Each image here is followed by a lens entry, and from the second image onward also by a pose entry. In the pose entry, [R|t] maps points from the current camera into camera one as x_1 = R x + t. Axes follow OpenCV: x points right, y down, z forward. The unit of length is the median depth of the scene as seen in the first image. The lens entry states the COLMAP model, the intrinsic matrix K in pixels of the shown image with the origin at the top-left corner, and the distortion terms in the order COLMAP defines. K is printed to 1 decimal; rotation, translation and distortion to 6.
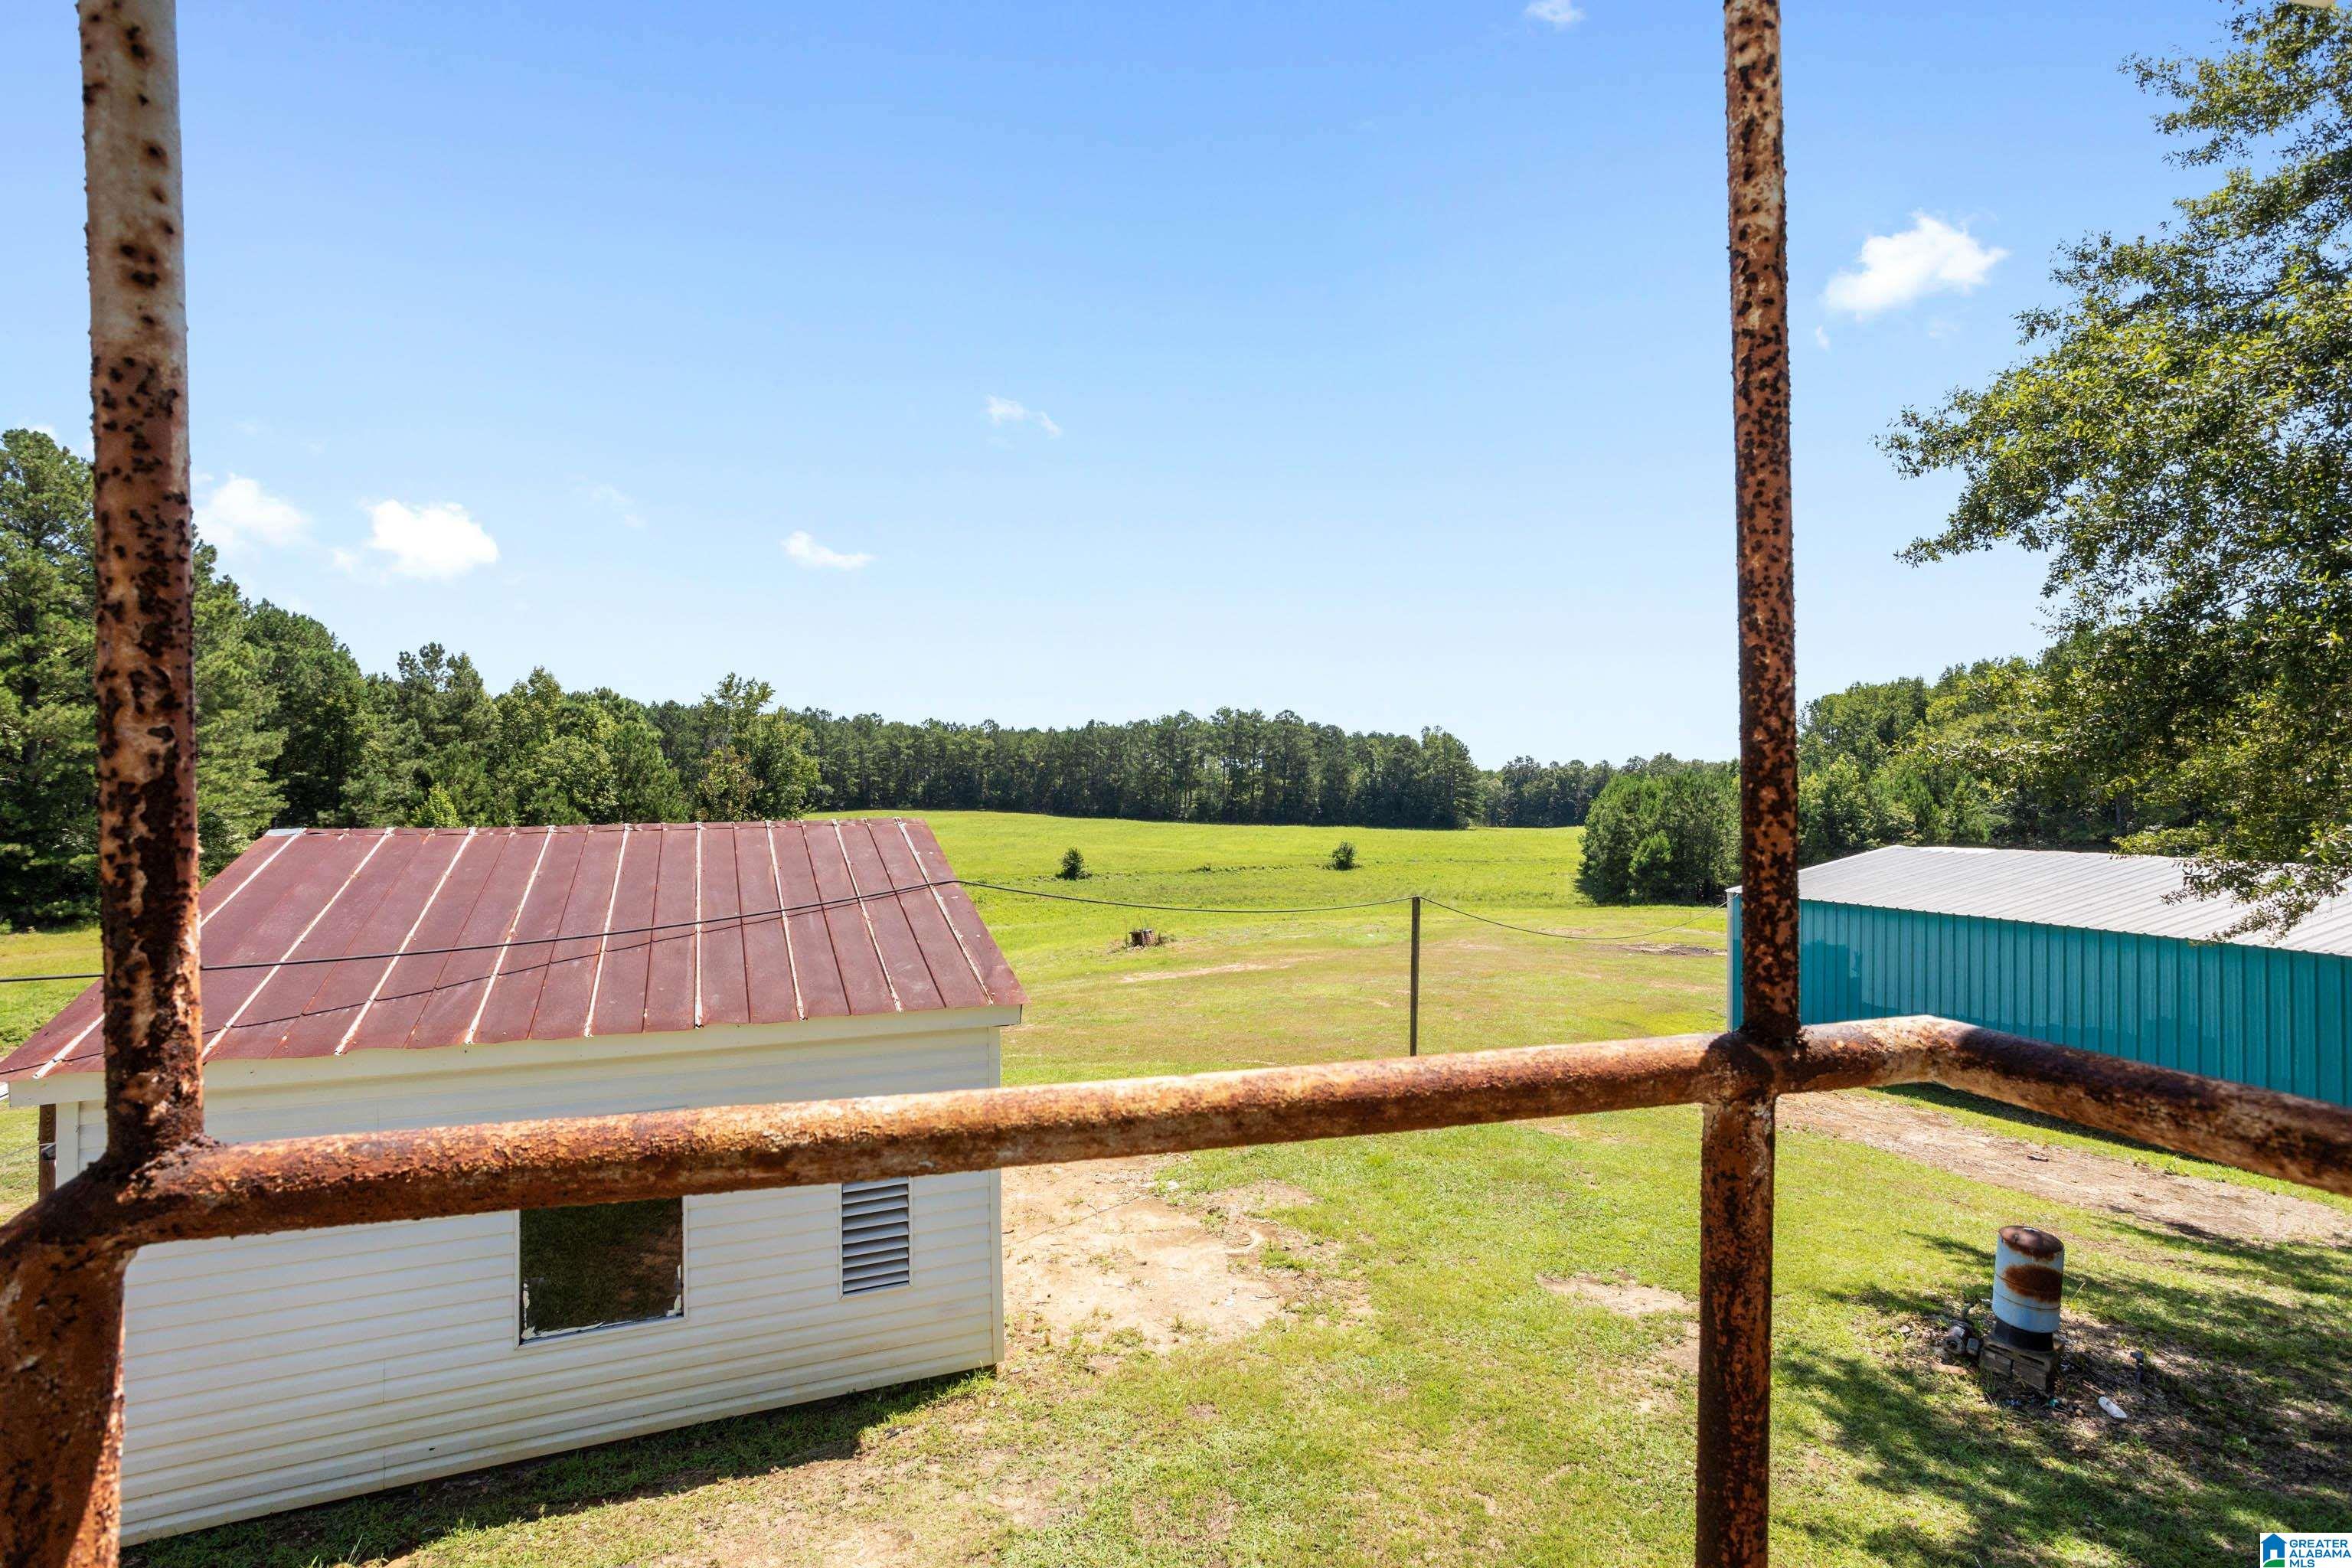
lens RADIAL K [[1153.6, 0, 1171.3], [0, 1153.6, 787.6], [0, 0, 1]] dist [-0.039071, 0.025793]
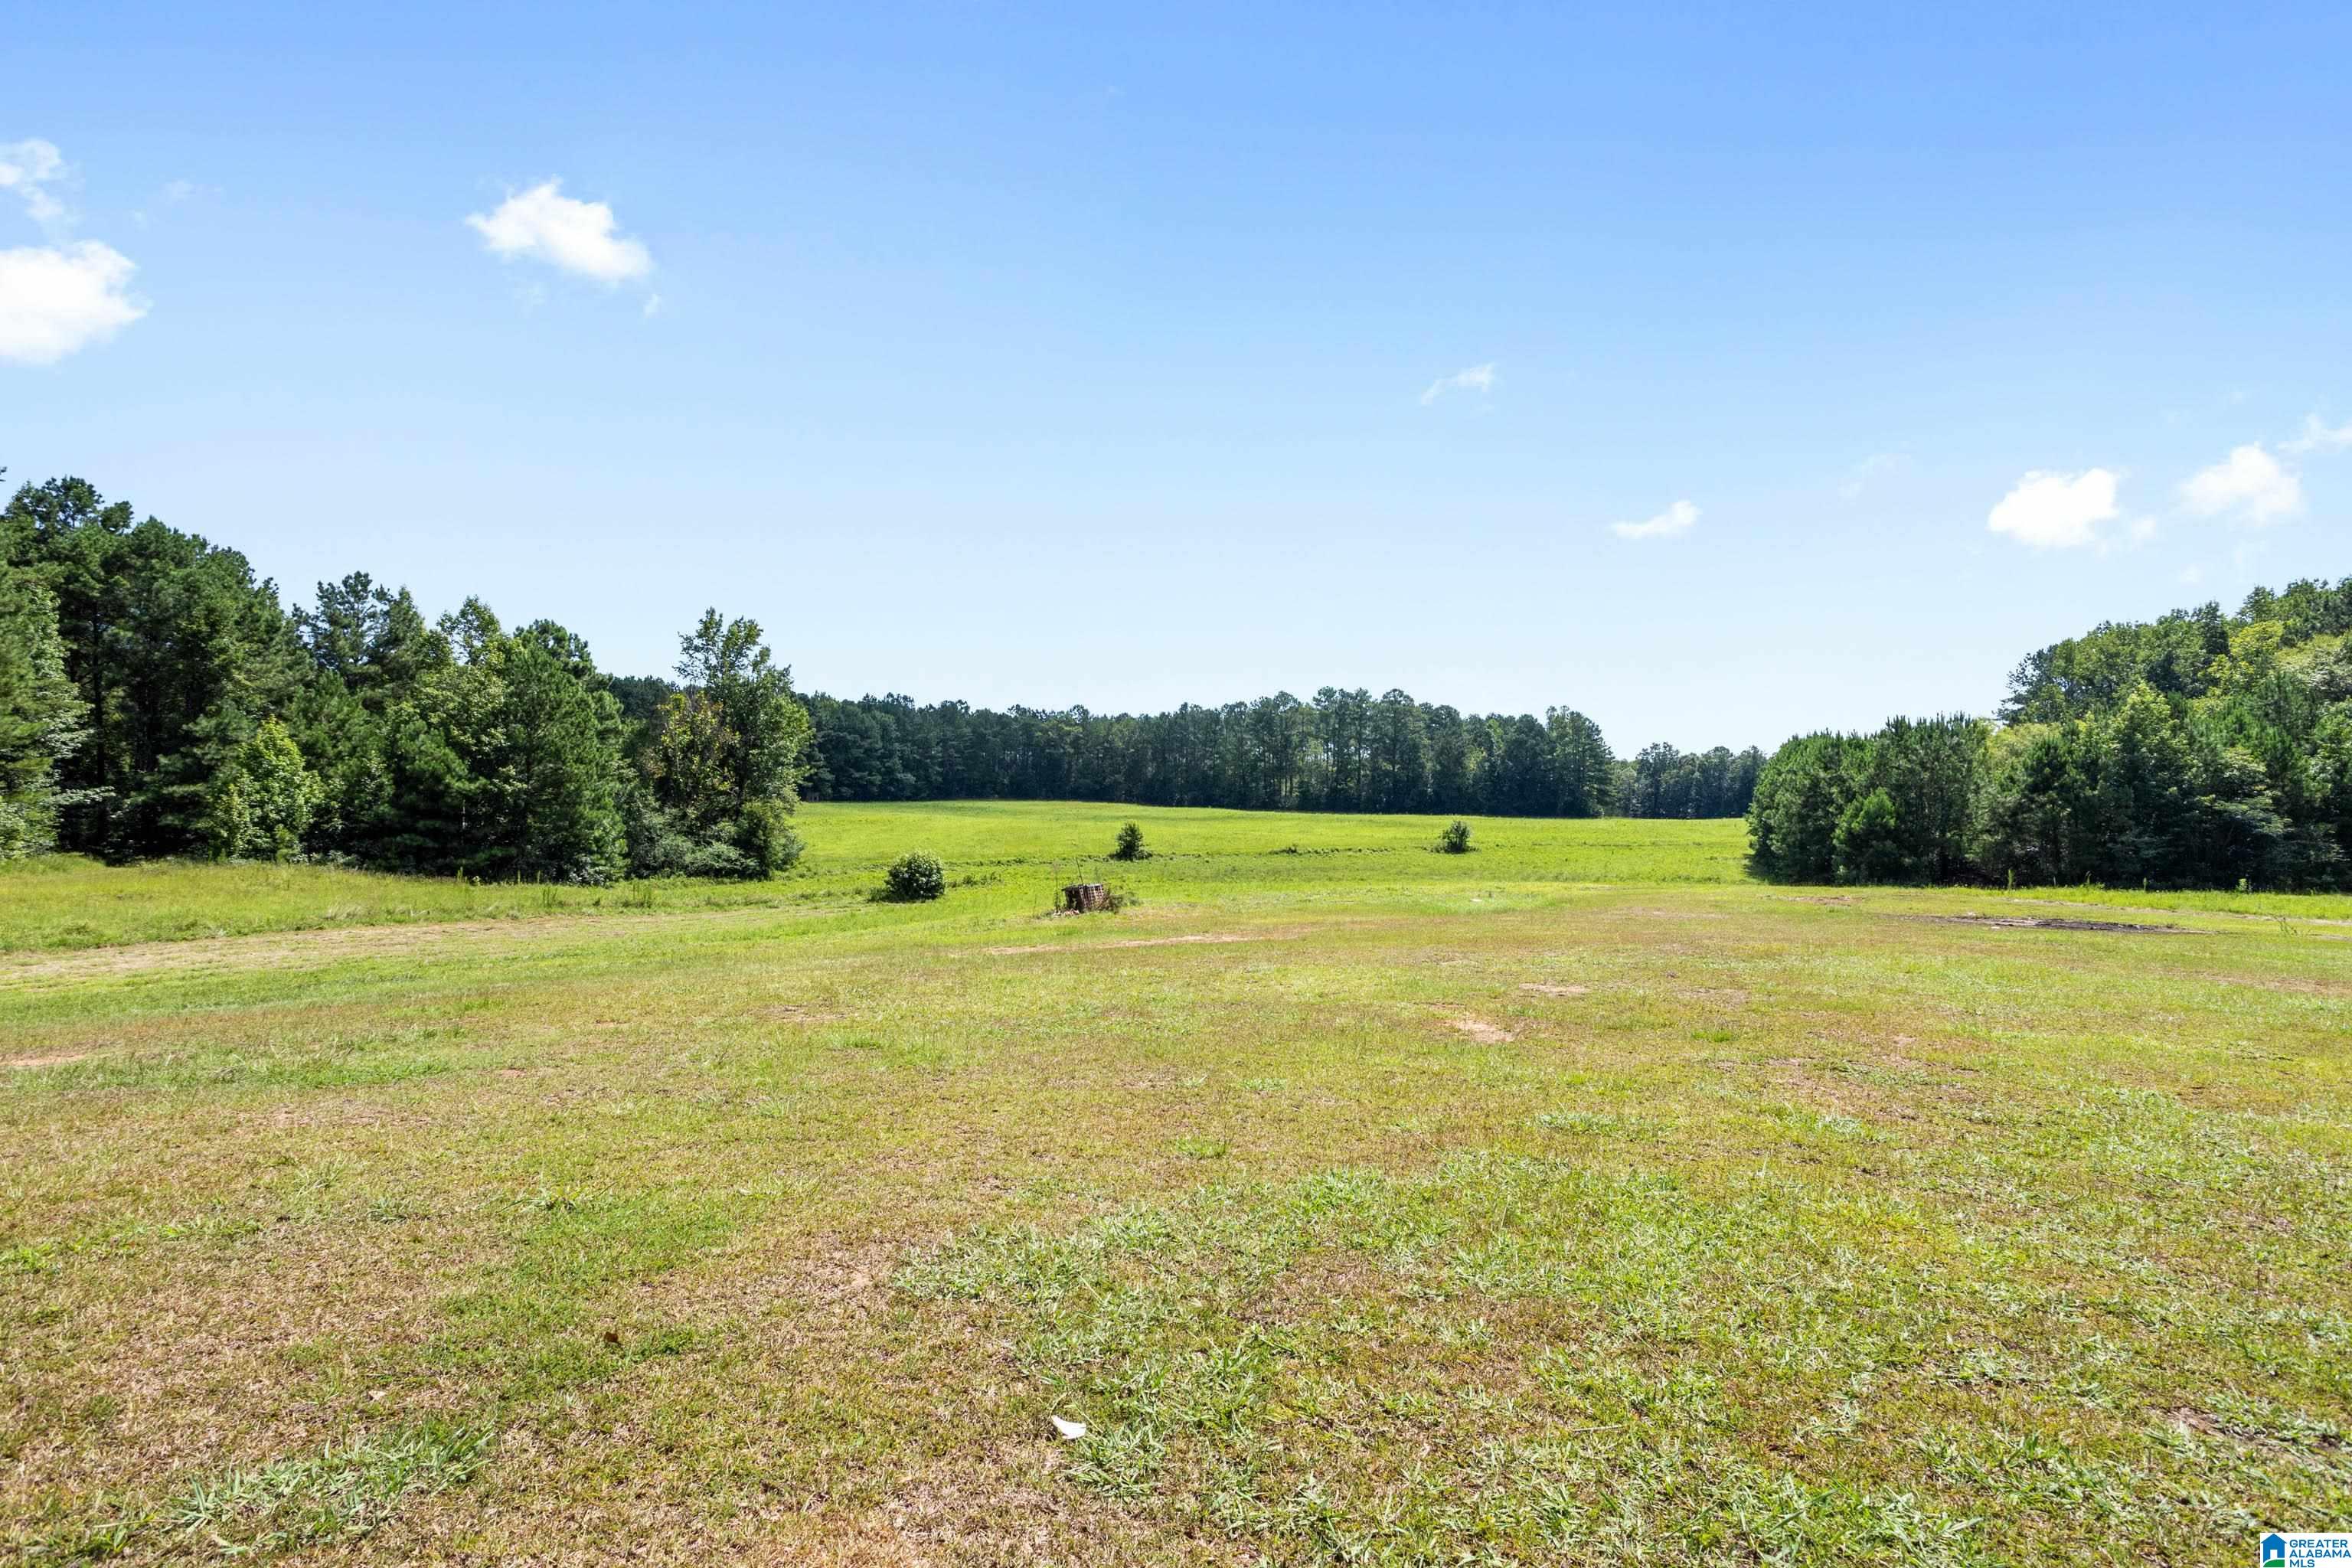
lens RADIAL K [[1153.6, 0, 1153.1], [0, 1153.6, 782.5], [0, 0, 1]] dist [-0.039071, 0.025793]
pose [[0.993405, -0.005462, -0.114525, 0.013050], [0.004723, 0.999966, -0.006723, 0.012352], [0.114558, 0.006138, 0.993398, 0.067818]]
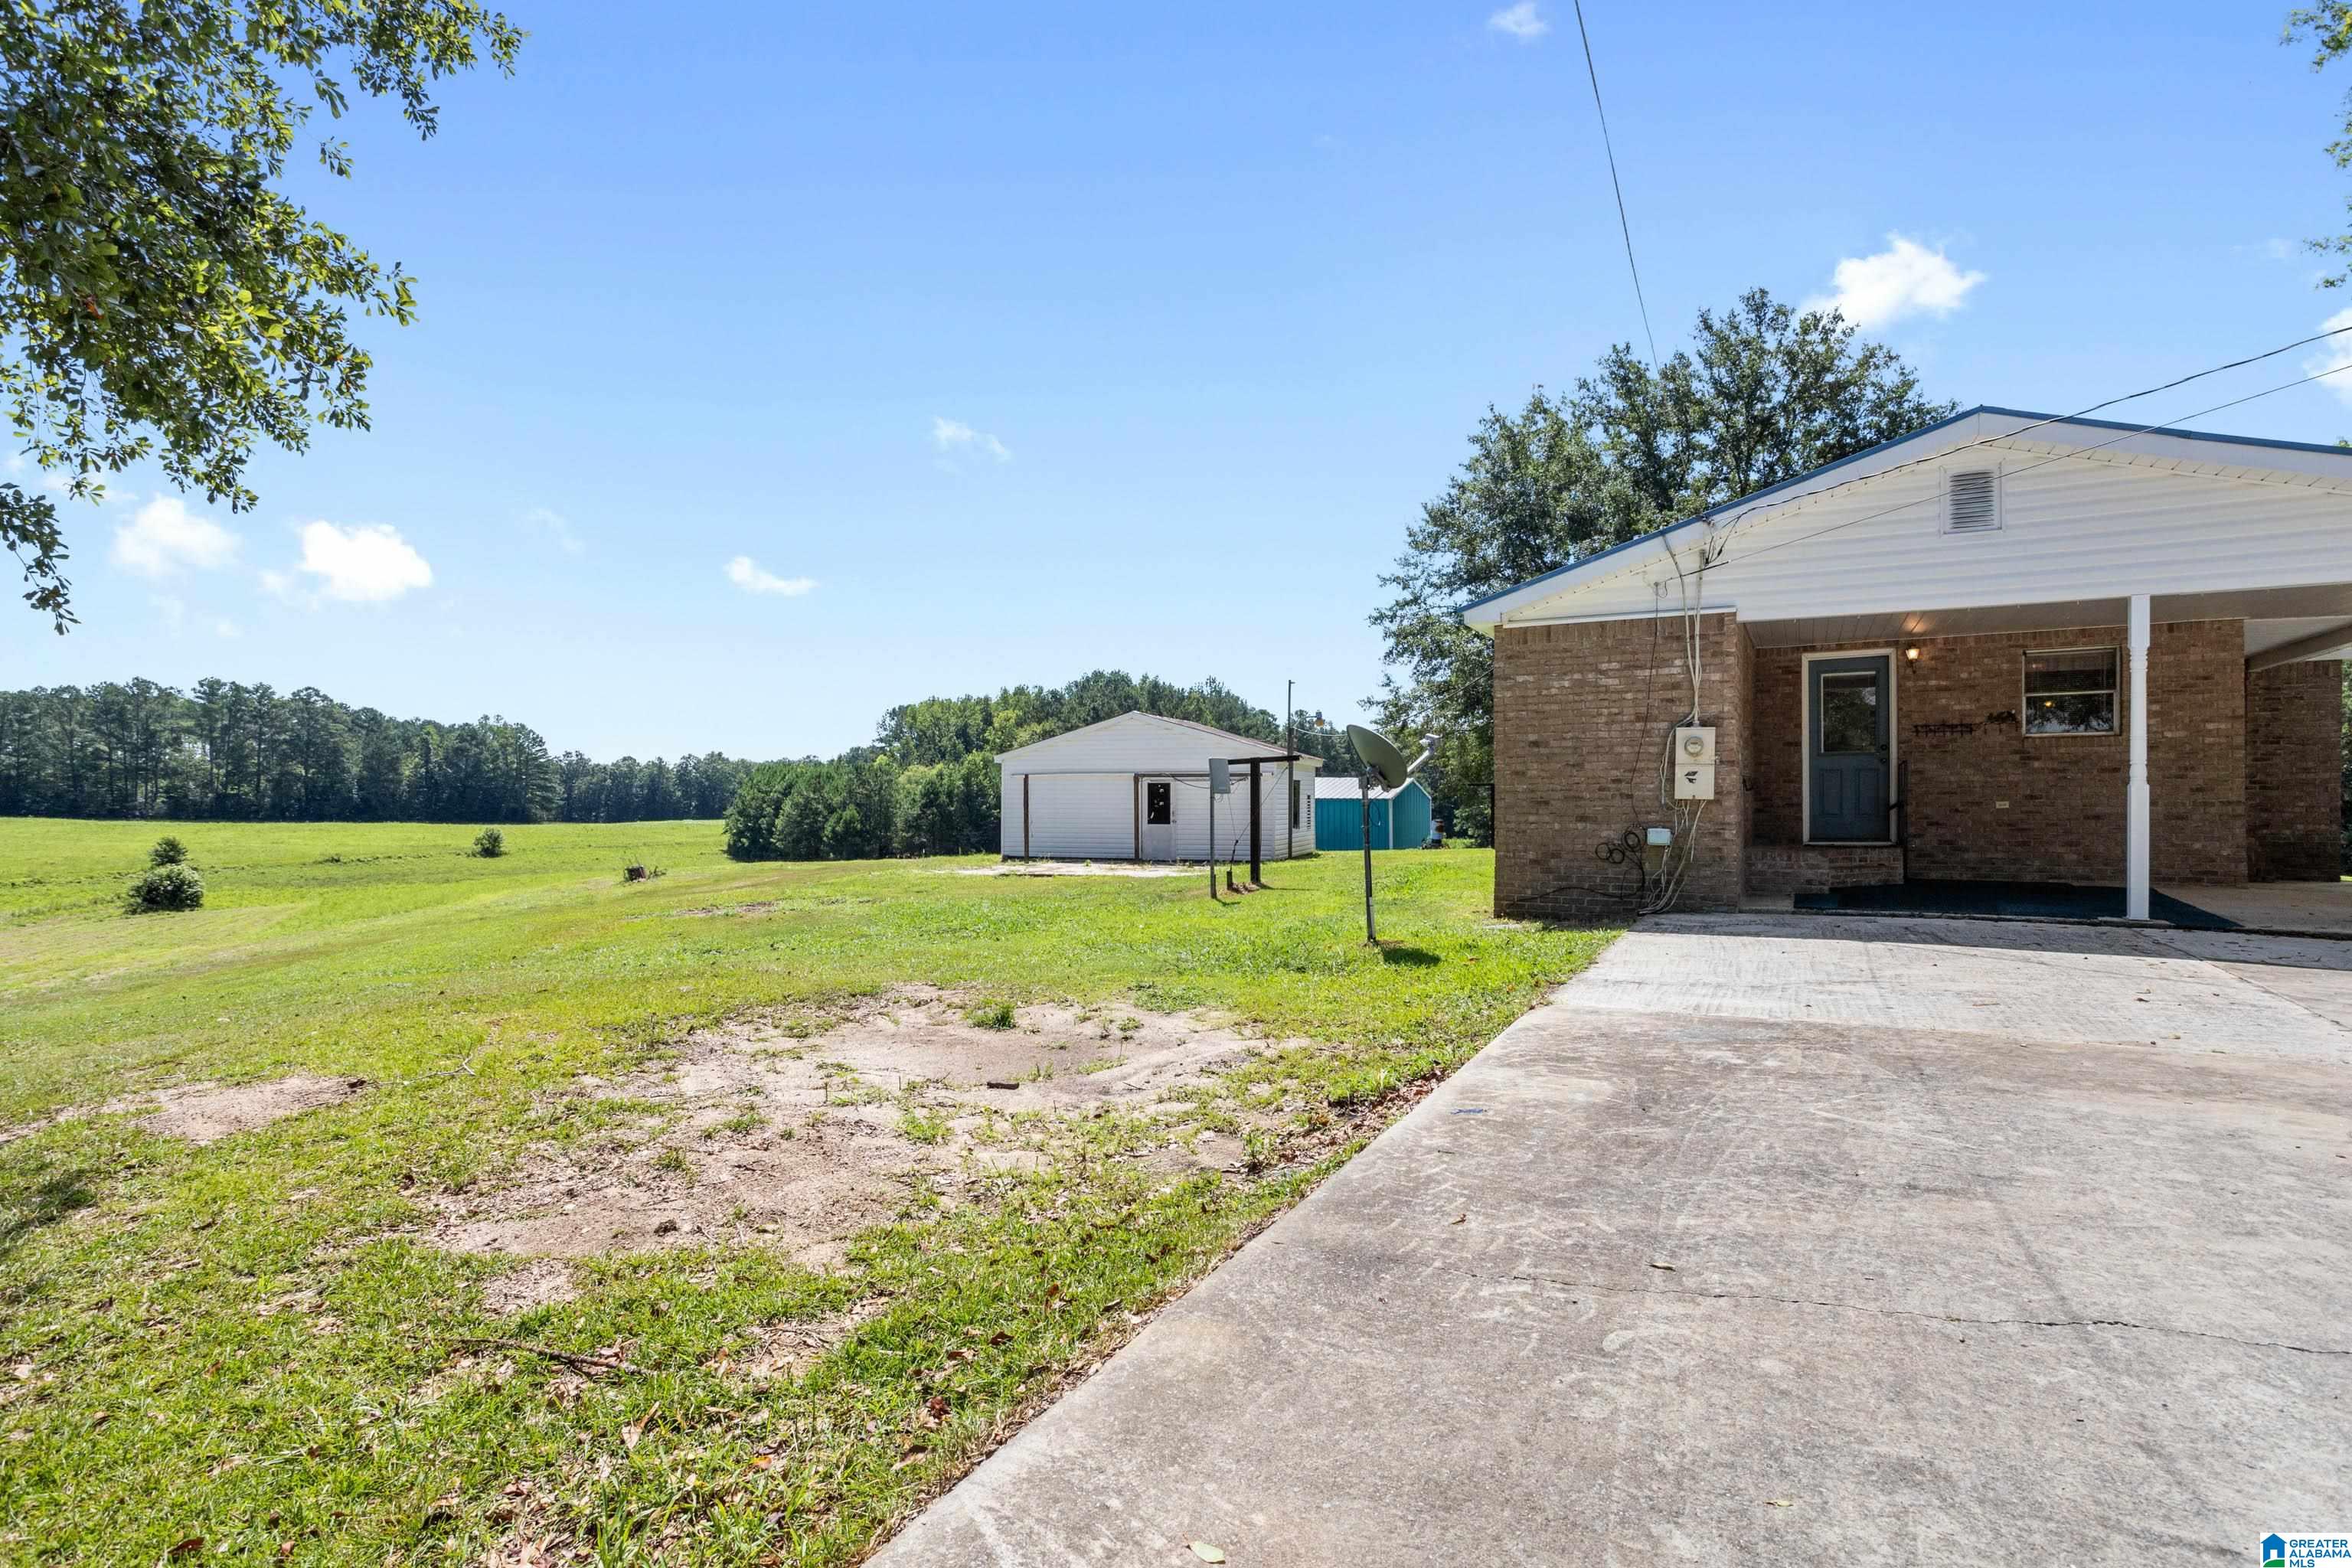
lens RADIAL K [[1153.6, 0, 1171.2], [0, 1153.6, 807.1], [0, 0, 1]] dist [-0.039071, 0.025793]
pose [[0.678118, -0.006828, 0.734922, -0.087051], [-0.004468, 0.999900, 0.013413, 0.007085], [-0.734940, -0.012379, 0.678019, -0.036949]]
